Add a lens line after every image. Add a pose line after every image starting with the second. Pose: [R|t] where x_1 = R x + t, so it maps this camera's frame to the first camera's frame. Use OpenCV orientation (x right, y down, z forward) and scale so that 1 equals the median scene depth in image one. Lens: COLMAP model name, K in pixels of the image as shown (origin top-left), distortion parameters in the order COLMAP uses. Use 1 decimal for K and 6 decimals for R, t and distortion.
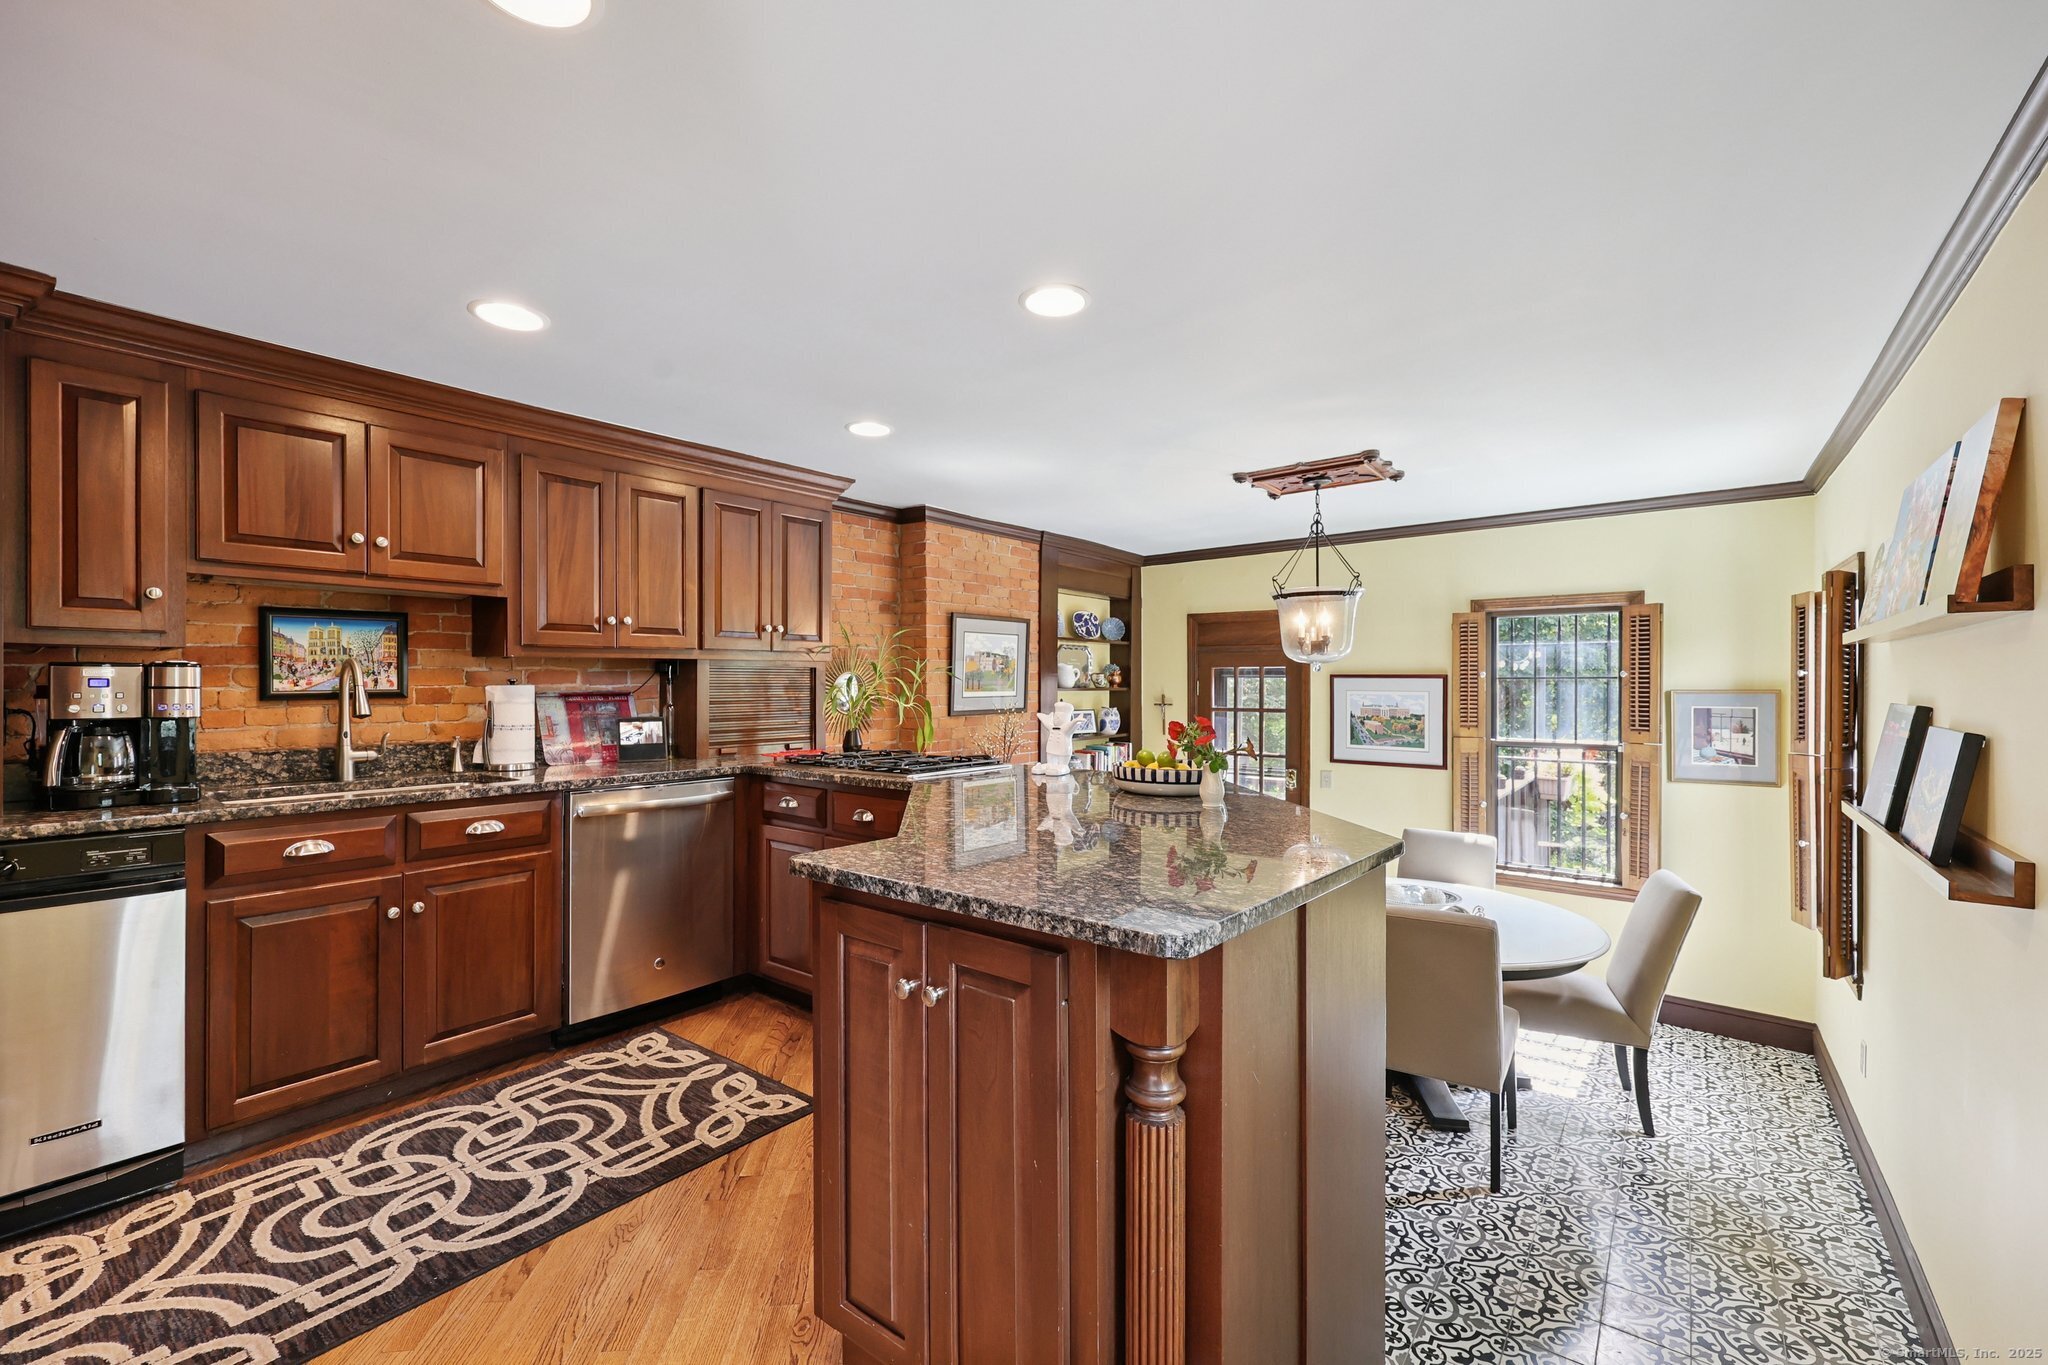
lens RADIAL K [[838.4, 0, 1025.3], [0, 838.4, 684.6], [0, 0, 1]] dist [0.000907, -0.001148]
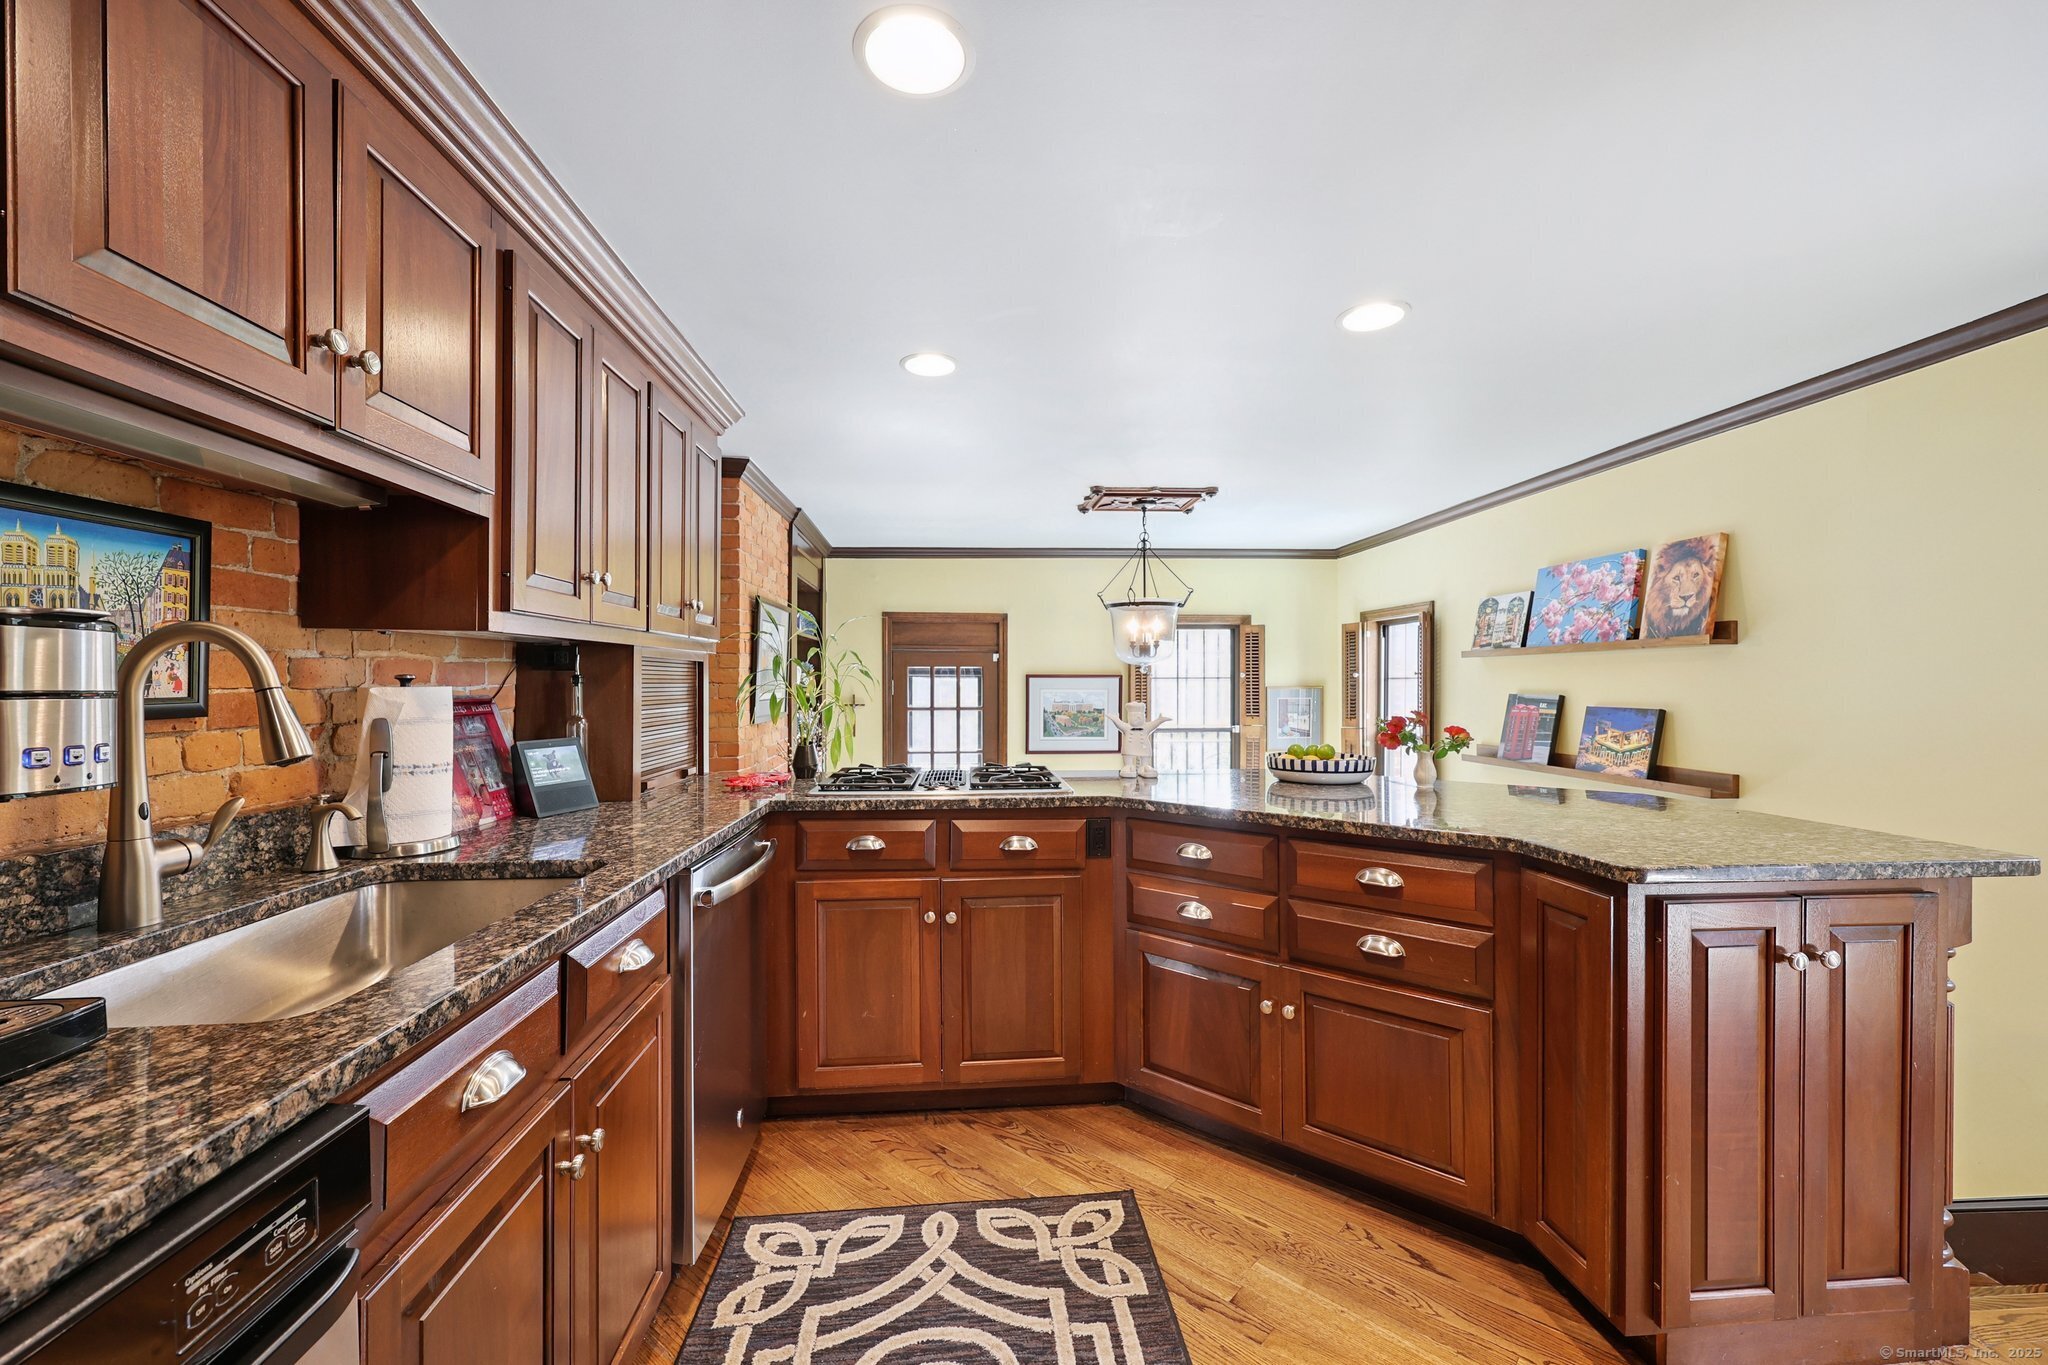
lens RADIAL K [[838.4, 0, 965.2], [0, 838.4, 688.2], [0, 0, 1]] dist [0.000907, -0.001148]
pose [[0.734576, -0.004835, 0.678509, -0.592835], [0.000906, 0.999981, 0.006145, -0.000851], [-0.678526, -0.003900, 0.734566, 0.327633]]
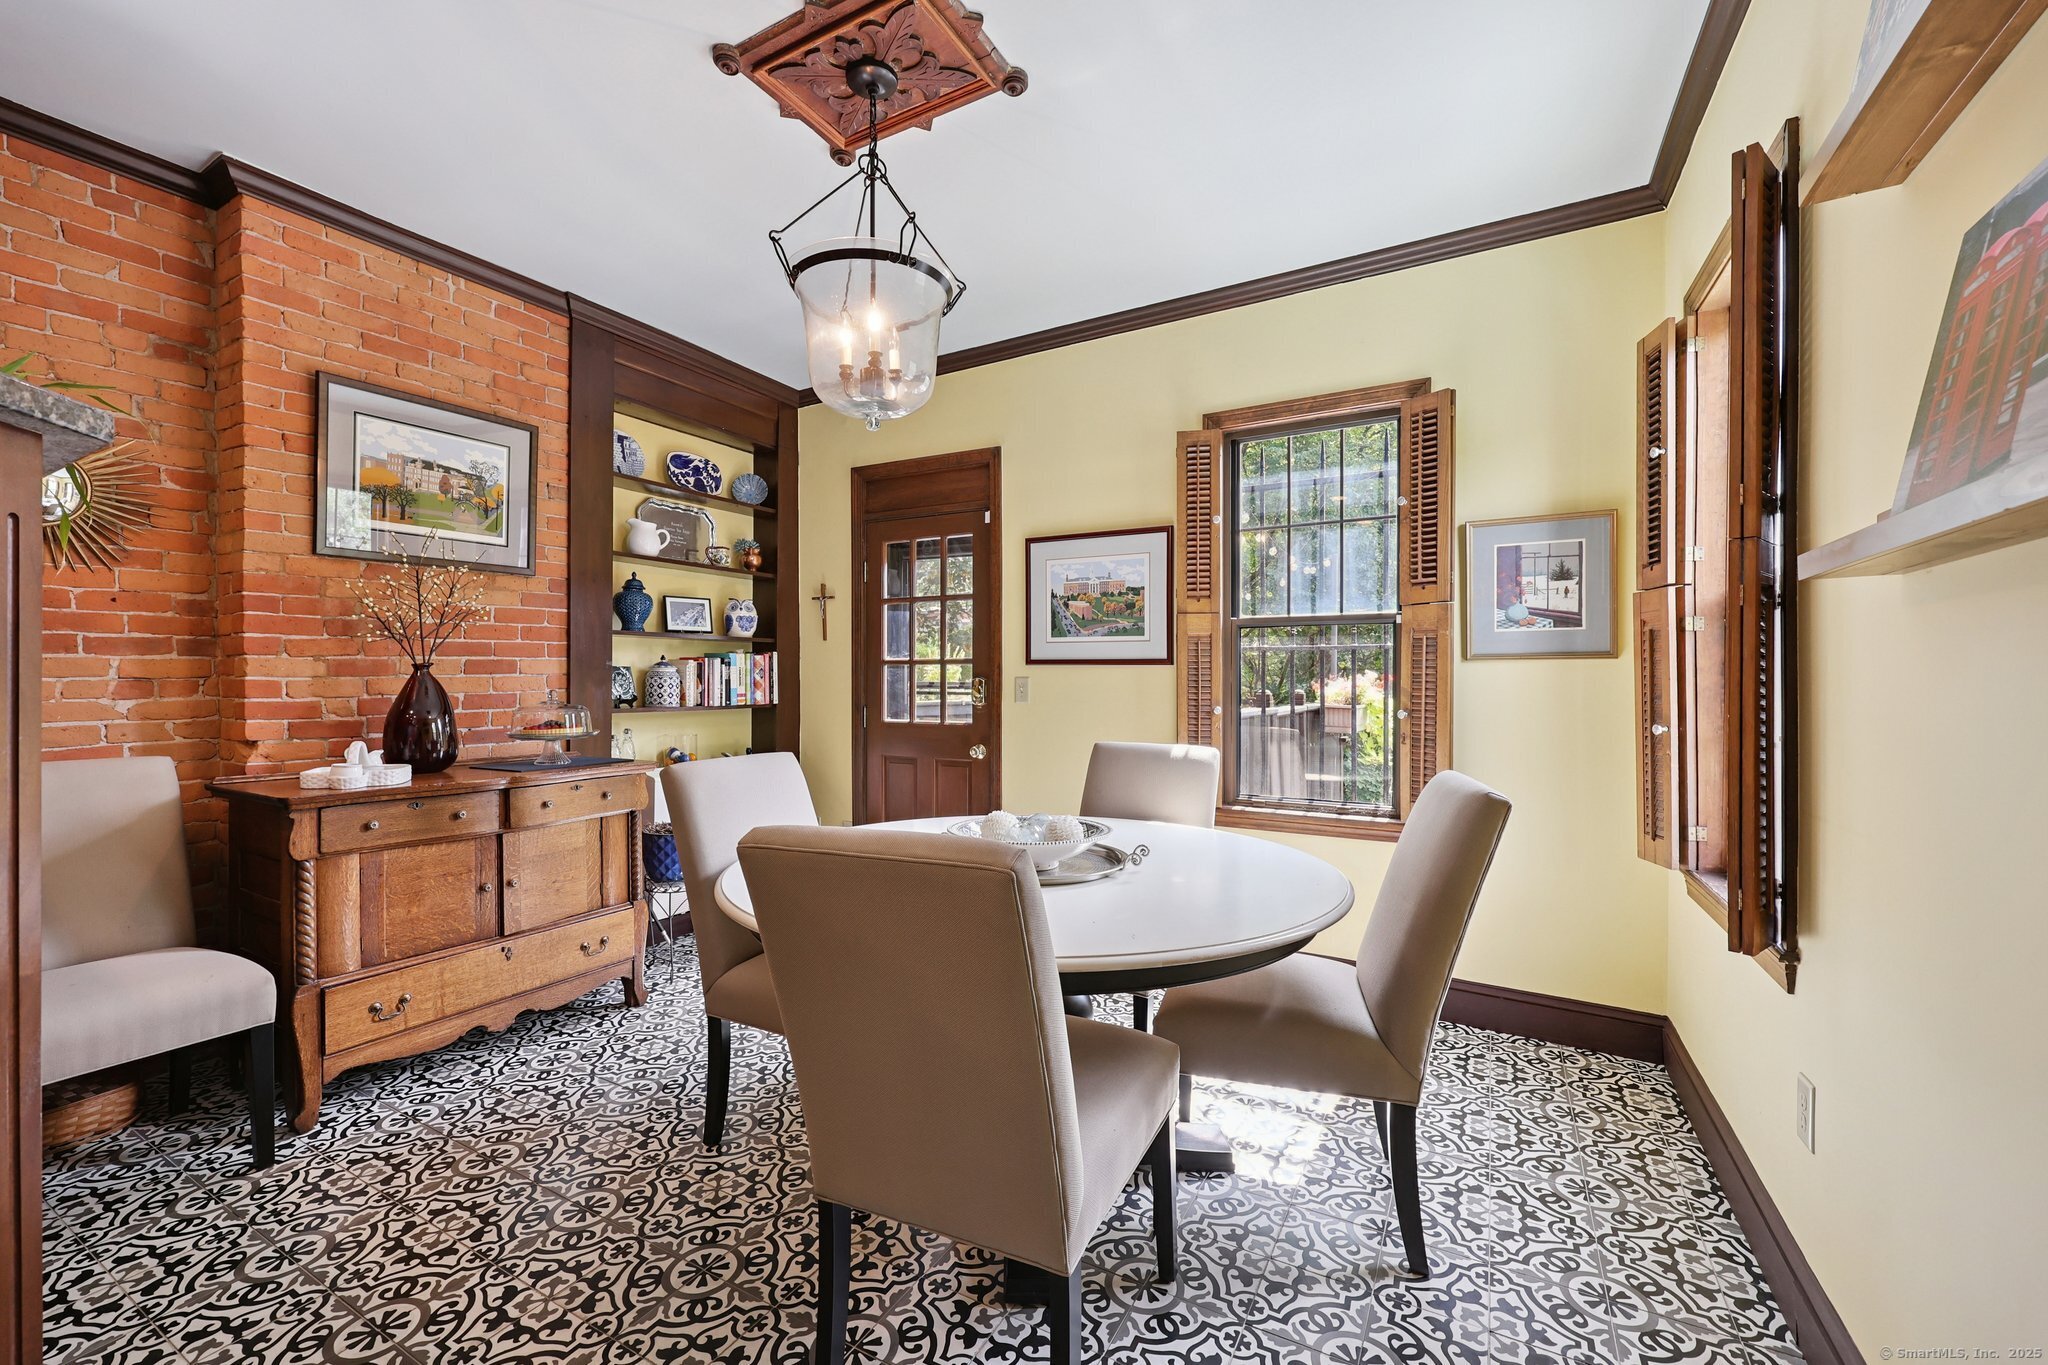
lens RADIAL K [[838.4, 0, 1008.4], [0, 838.4, 673.6], [0, 0, 1]] dist [0.000907, -0.001148]
pose [[0.989439, -0.000181, 0.144948, 0.331525], [0.000034, 0.999999, 0.001014, 0.133438], [-0.144948, -0.000999, 0.989439, 0.415770]]
